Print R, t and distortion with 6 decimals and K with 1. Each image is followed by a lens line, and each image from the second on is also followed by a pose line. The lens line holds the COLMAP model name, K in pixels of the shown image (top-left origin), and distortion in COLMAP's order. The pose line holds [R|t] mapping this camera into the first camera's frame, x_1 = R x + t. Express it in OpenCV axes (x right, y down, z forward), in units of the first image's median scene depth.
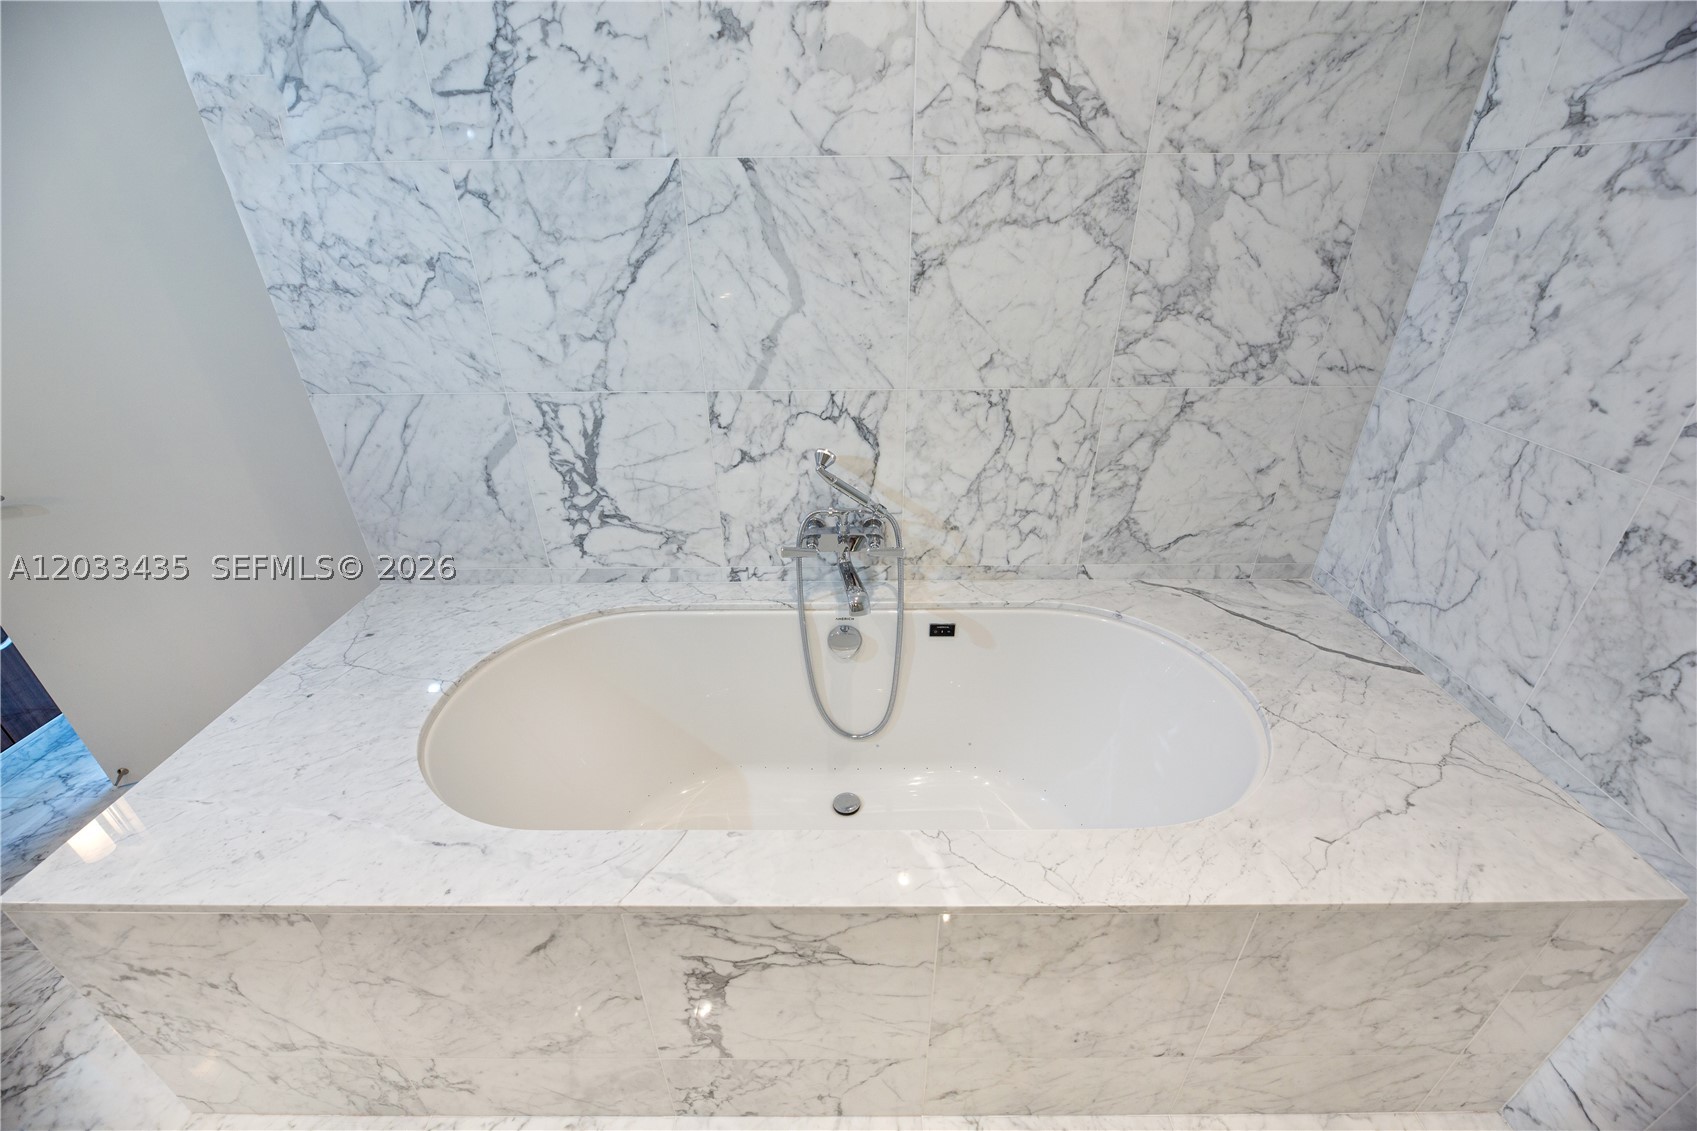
lens RADIAL K [[679.8, 0, 851.5], [0, 679.8, 564.2], [0, 0, 1]] dist [-0.001821, -0.001467]
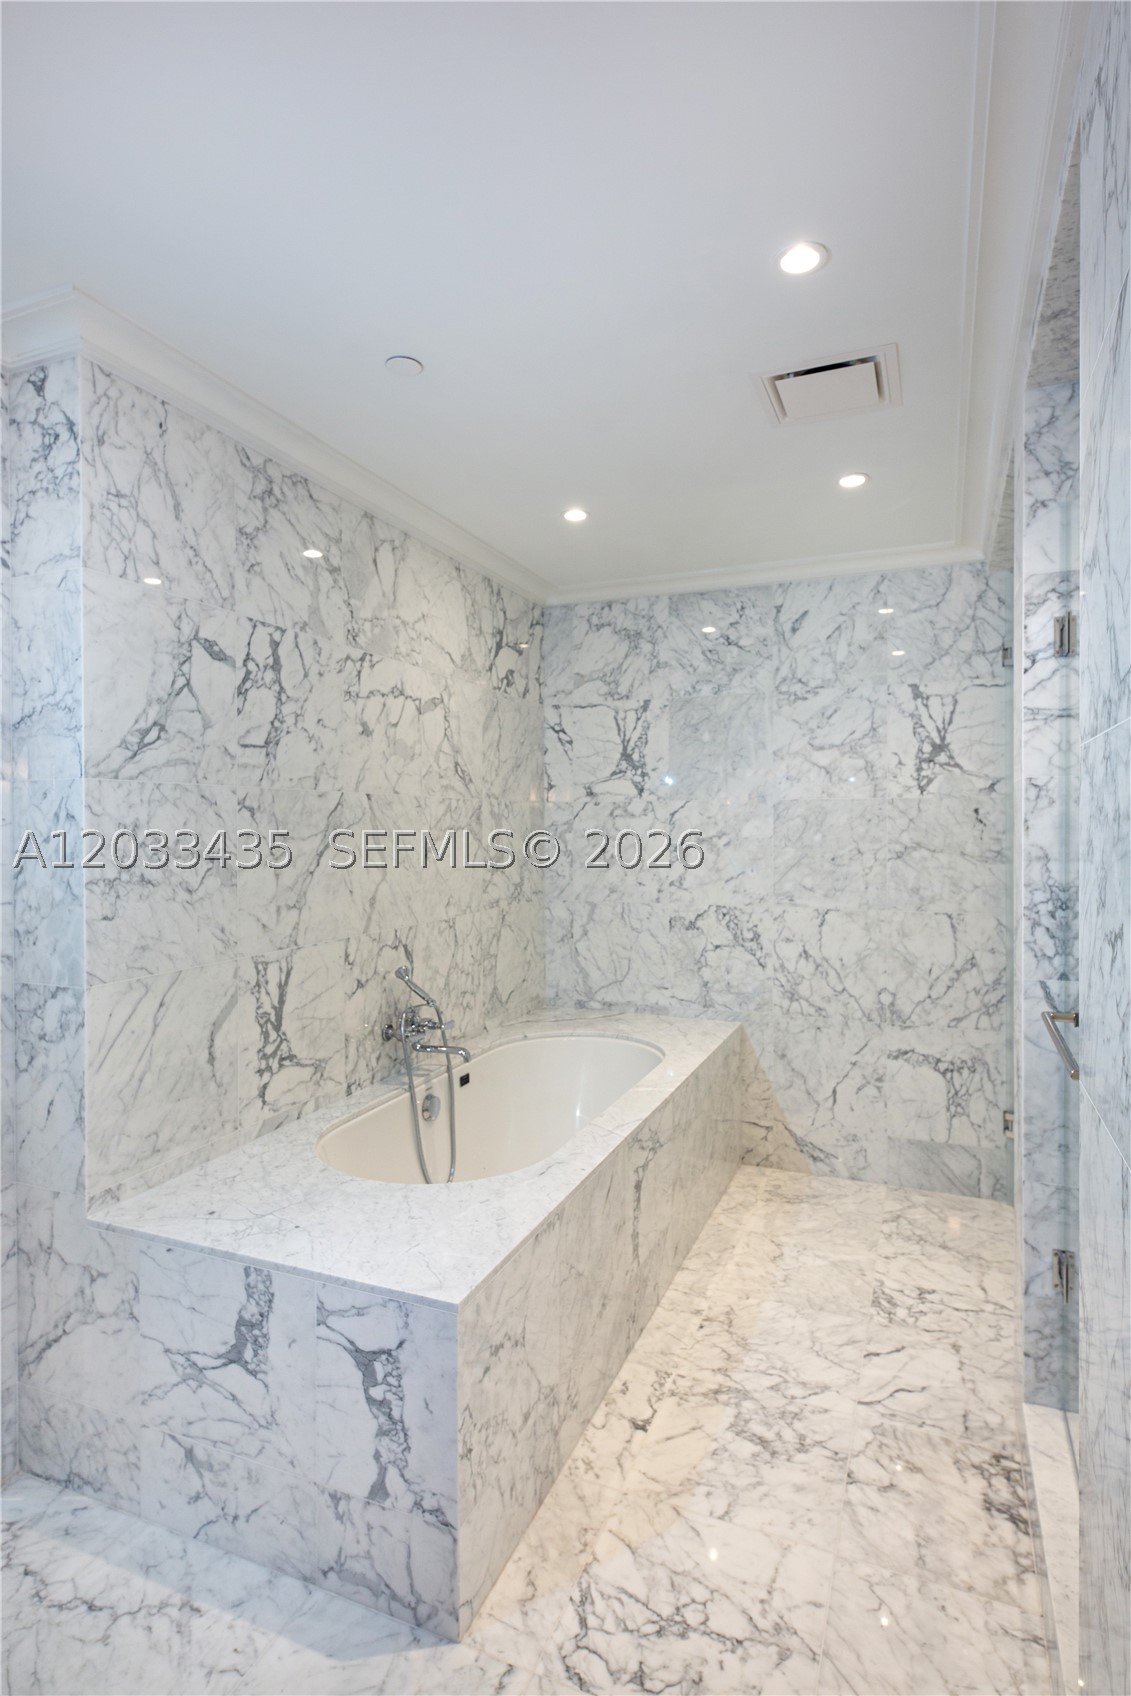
lens RADIAL K [[875.8, 0, 564.2], [0, 875.8, 852.1], [0, 0, 1]] dist [0.007351, 0.000327]
pose [[0.392402, -0.021294, 0.919547, -1.806795], [0.437890, 0.883495, -0.166403, 0.087447], [-0.808872, 0.467957, 0.356010, -0.076329]]
